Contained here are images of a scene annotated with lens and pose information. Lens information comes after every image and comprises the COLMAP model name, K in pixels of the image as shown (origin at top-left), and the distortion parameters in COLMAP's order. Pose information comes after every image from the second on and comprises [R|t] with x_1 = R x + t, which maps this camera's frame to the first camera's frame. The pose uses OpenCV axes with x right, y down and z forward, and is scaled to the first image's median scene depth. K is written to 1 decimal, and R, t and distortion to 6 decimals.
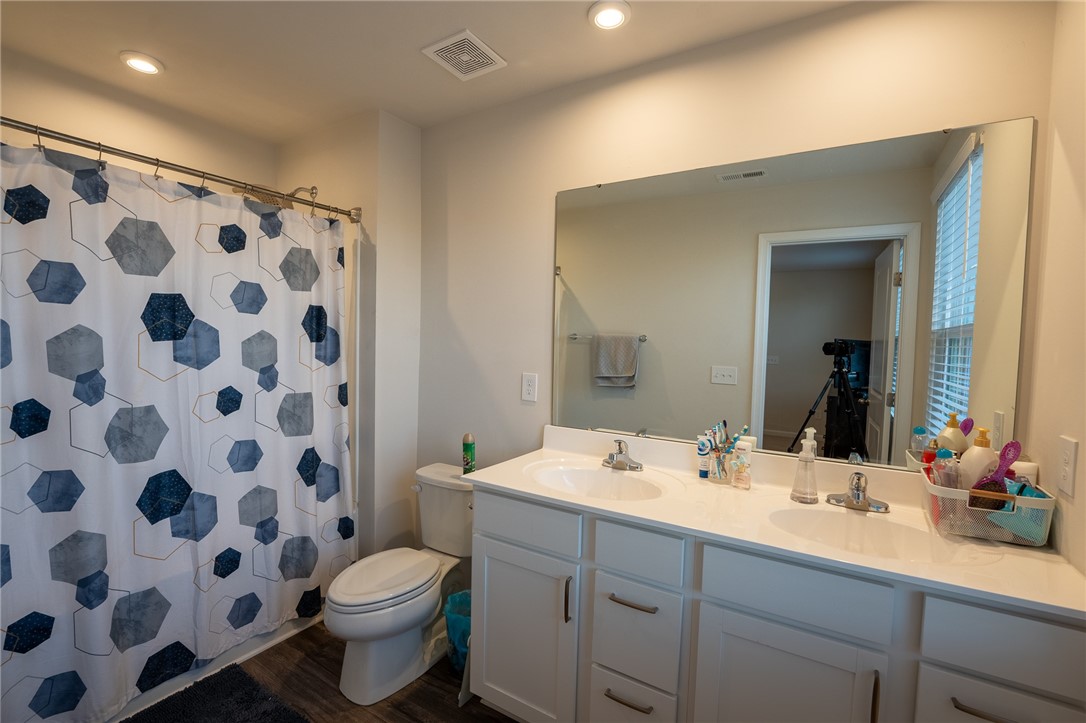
lens RADIAL K [[484.8, 0, 543.0], [0, 484.8, 361.5], [0, 0, 1]] dist [-0.000501, -0.000210]
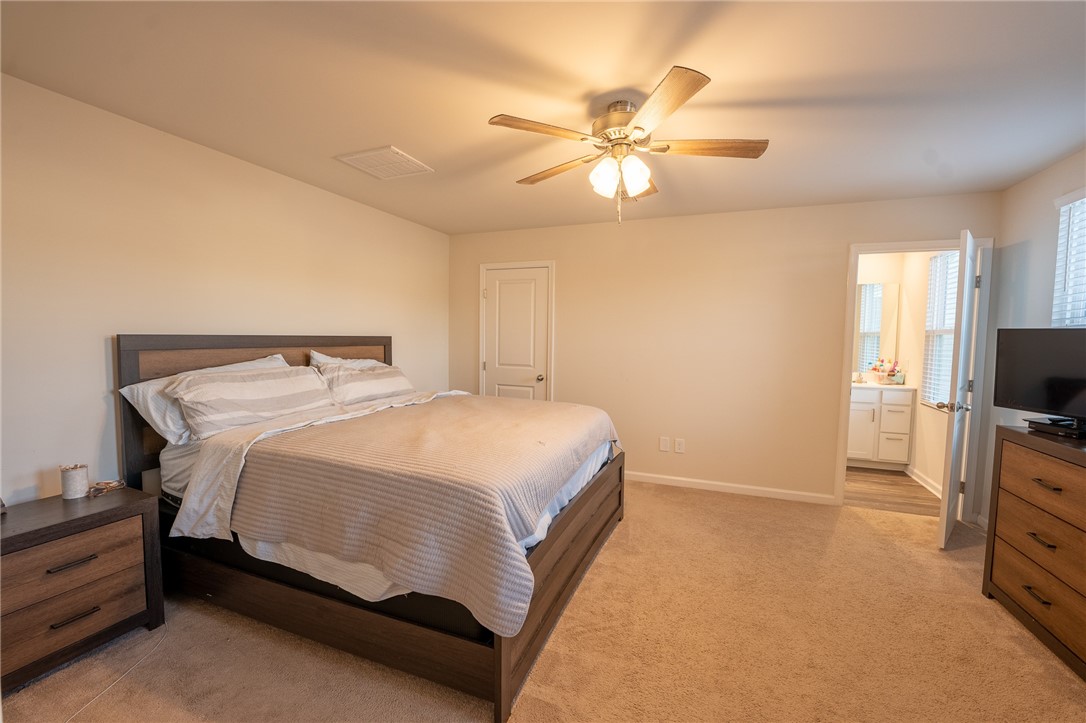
lens RADIAL K [[447.7, 0, 543.0], [0, 447.7, 361.5], [0, 0, 1]] dist [-0.000046, 0.000050]
pose [[0.984929, -0.026560, 0.170906, -2.854157], [0.023512, 0.999527, 0.019834, 0.011855], [-0.171352, -0.015517, 0.985088, -2.432171]]
